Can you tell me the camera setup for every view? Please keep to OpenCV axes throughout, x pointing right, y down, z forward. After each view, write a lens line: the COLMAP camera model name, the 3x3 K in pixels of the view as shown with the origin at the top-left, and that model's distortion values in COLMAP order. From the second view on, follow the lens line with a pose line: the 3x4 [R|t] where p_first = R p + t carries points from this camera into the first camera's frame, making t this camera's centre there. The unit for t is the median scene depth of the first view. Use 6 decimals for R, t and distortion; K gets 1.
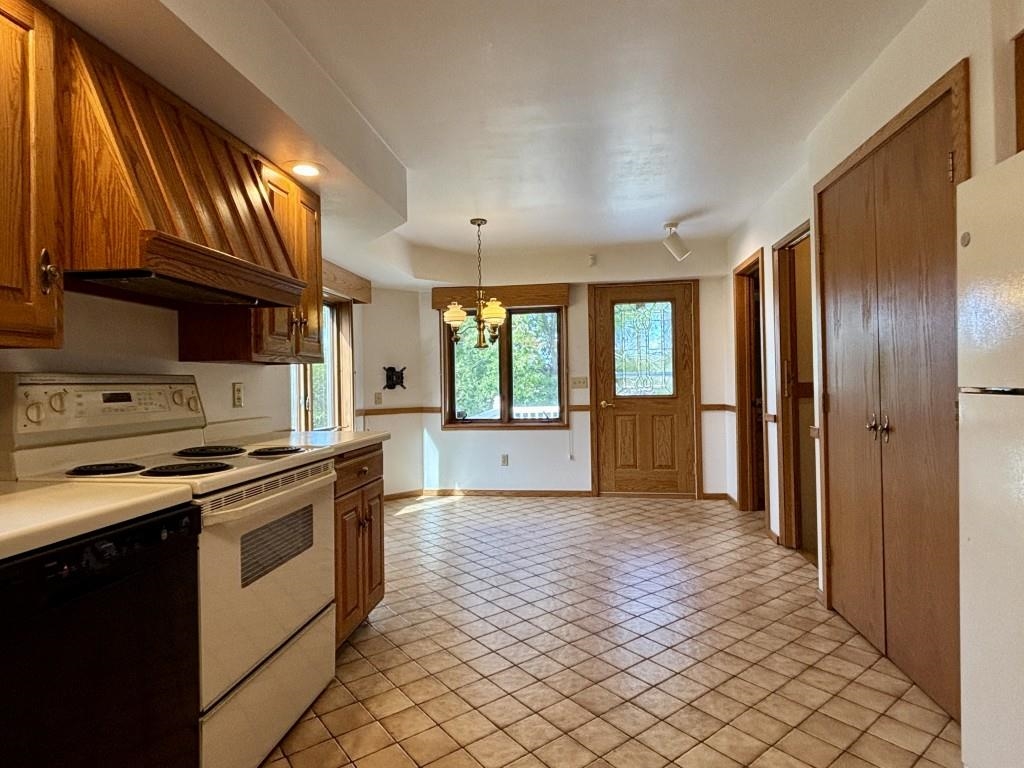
lens RADIAL K [[557.8, 0, 508.0], [0, 557.8, 382.2], [0, 0, 1]] dist [0.011581, -0.013735]
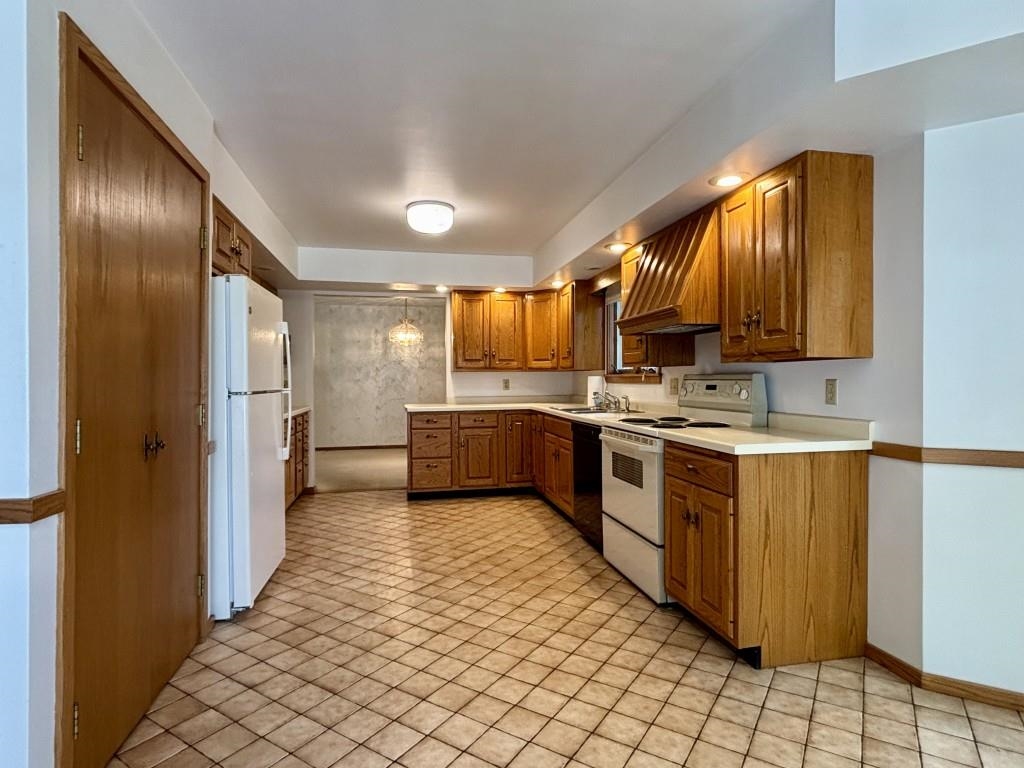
lens RADIAL K [[557.8, 0, 513.6], [0, 557.8, 379.8], [0, 0, 1]] dist [0.011581, -0.013735]
pose [[-0.940190, 0.019702, -0.340080, 0.194097], [0.018369, 0.999806, 0.007139, -0.007871], [0.340155, 0.000465, -0.940369, 0.916561]]
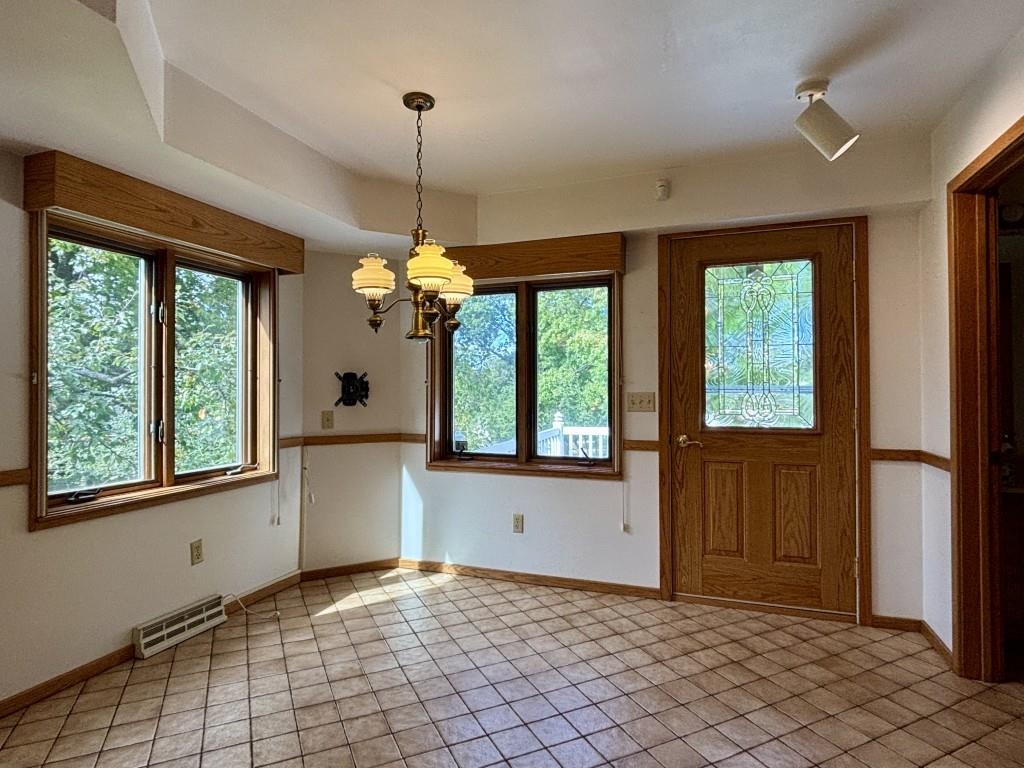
lens RADIAL K [[557.8, 0, 511.9], [0, 557.8, 379.4], [0, 0, 1]] dist [0.011581, -0.013735]
pose [[0.978708, 0.013357, -0.204824, 0.126279], [-0.016043, 0.999806, -0.011459, -0.015981], [0.204631, 0.014501, 0.978732, 0.431686]]
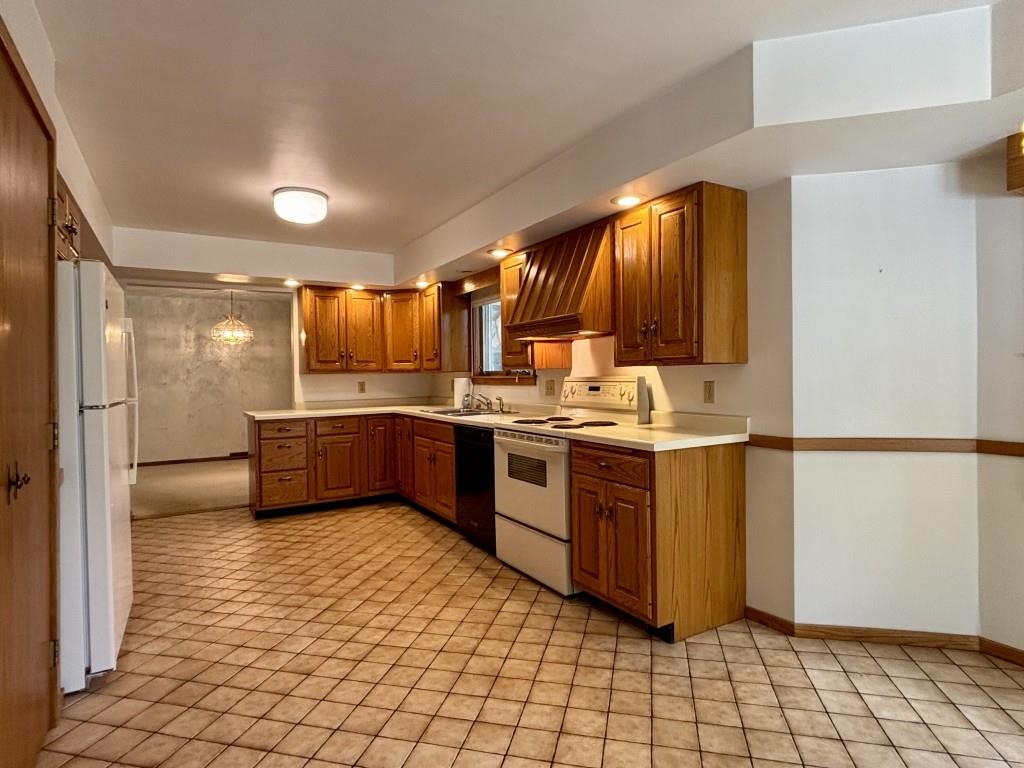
lens RADIAL K [[557.8, 0, 512.4], [0, 557.8, 379.2], [0, 0, 1]] dist [0.011581, -0.013735]
pose [[-0.776979, 0.029815, -0.628820, 0.280546], [0.025521, 0.999548, 0.015859, -0.016379], [0.629009, -0.003726, -0.777389, 0.860925]]
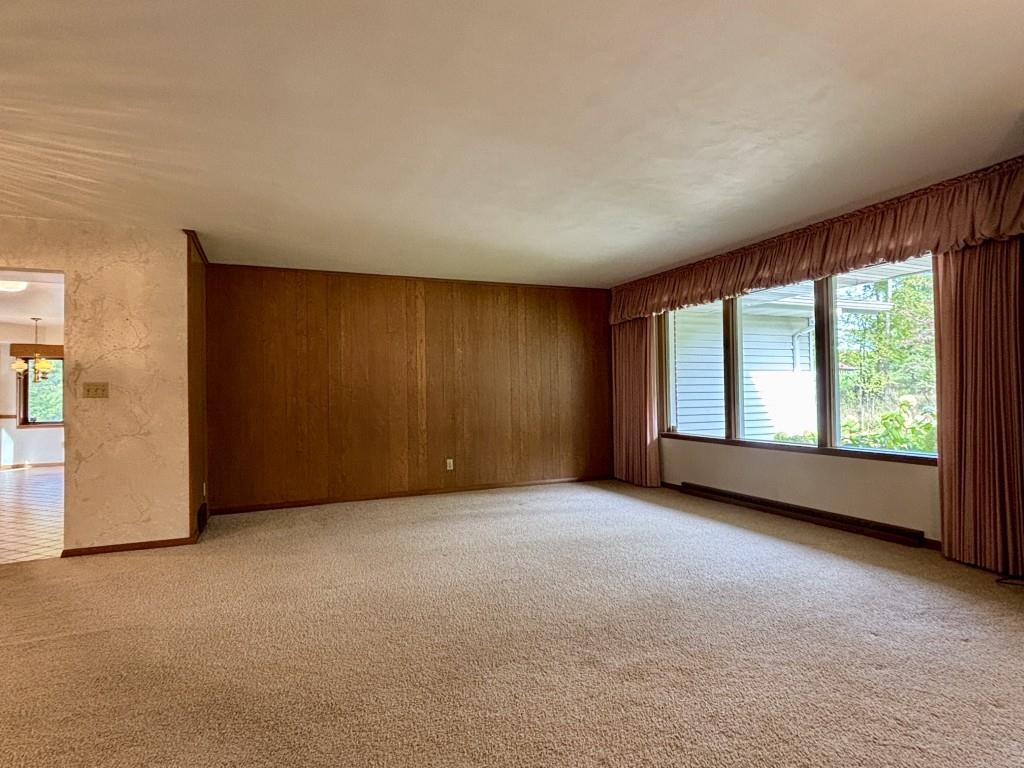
lens RADIAL K [[557.8, 0, 508.1], [0, 557.8, 381.6], [0, 0, 1]] dist [0.011581, -0.013735]
pose [[0.857278, 0.014781, 0.514641, 0.319092], [0.002145, 0.999477, -0.032279, 0.002828], [-0.514849, 0.028776, 0.856798, -1.355810]]
